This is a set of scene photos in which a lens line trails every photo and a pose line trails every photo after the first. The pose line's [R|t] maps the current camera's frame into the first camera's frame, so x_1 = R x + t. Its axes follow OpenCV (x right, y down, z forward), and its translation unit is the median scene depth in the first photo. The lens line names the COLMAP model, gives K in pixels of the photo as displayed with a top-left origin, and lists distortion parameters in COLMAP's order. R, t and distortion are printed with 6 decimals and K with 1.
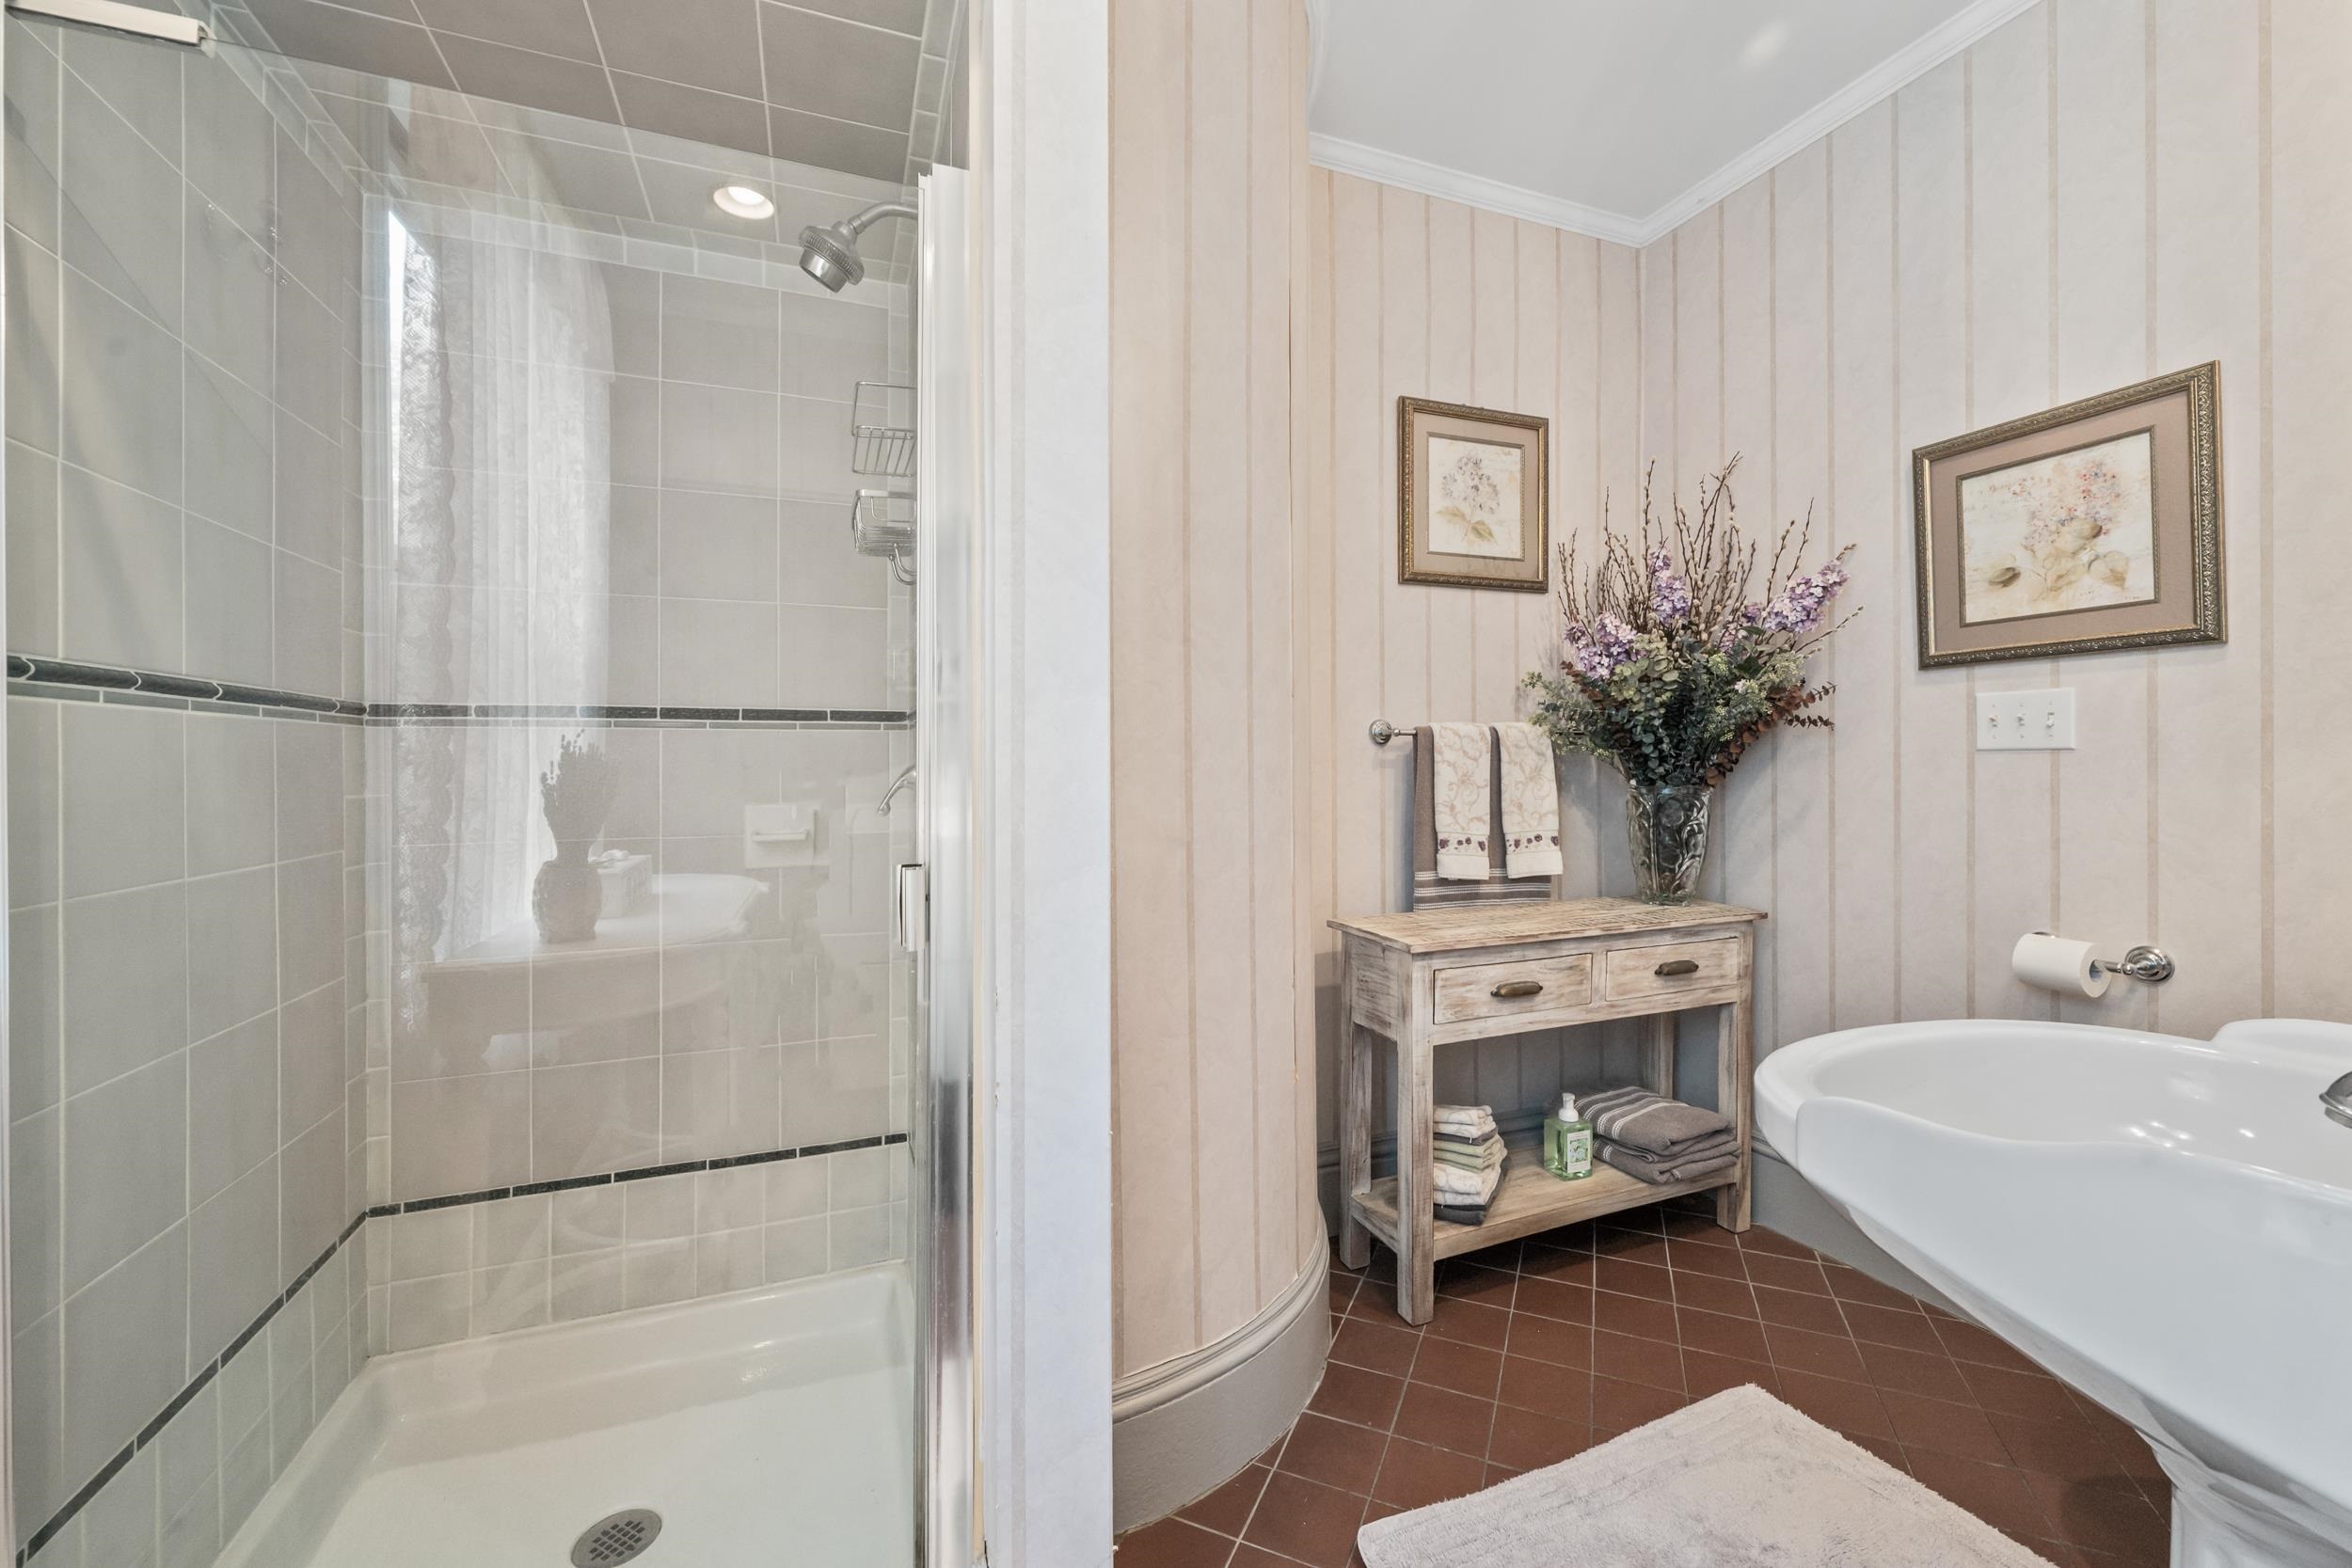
lens RADIAL K [[937.5, 0, 1180.9], [0, 937.5, 773.2], [0, 0, 1]] dist [-0.000540, 0.000013]
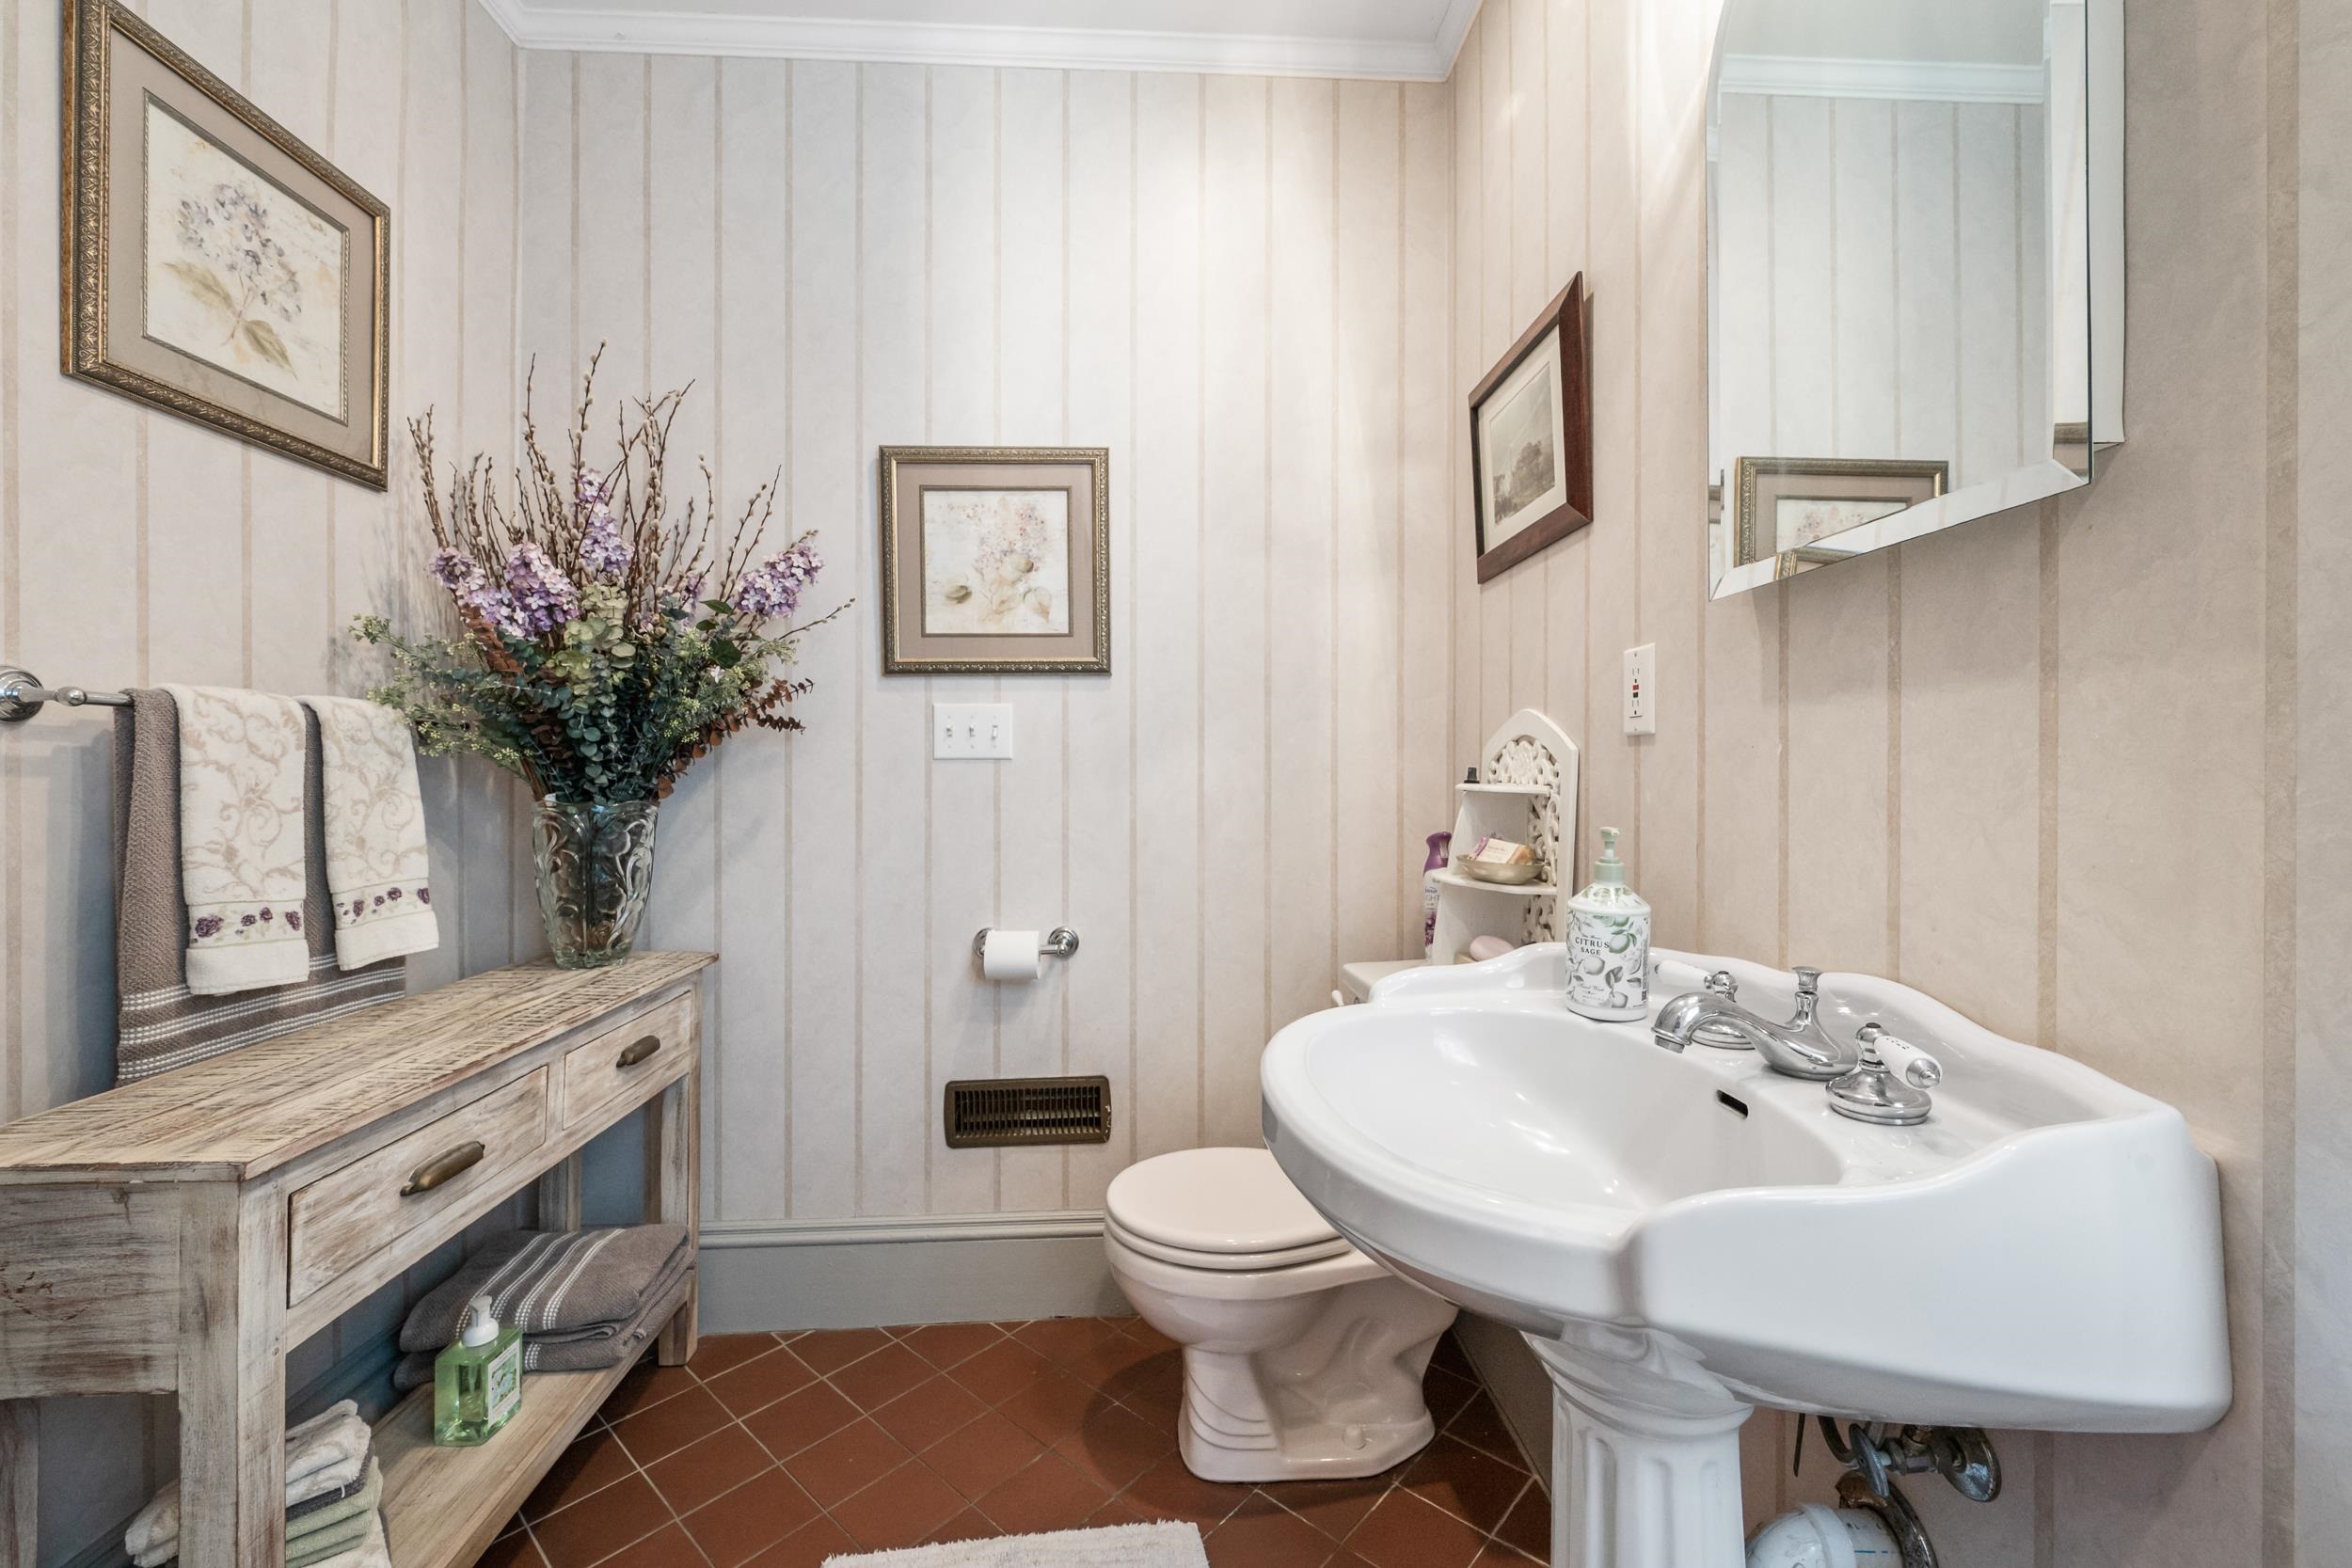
lens RADIAL K [[947.9, 0, 1172.1], [0, 947.9, 781.0], [0, 0, 1]] dist [-0.000394, -0.000379]
pose [[0.310166, -0.000148, 0.950683, -0.042997], [0.010441, 0.999940, -0.003251, 0.004436], [-0.950625, 0.010934, 0.310149, 0.363188]]
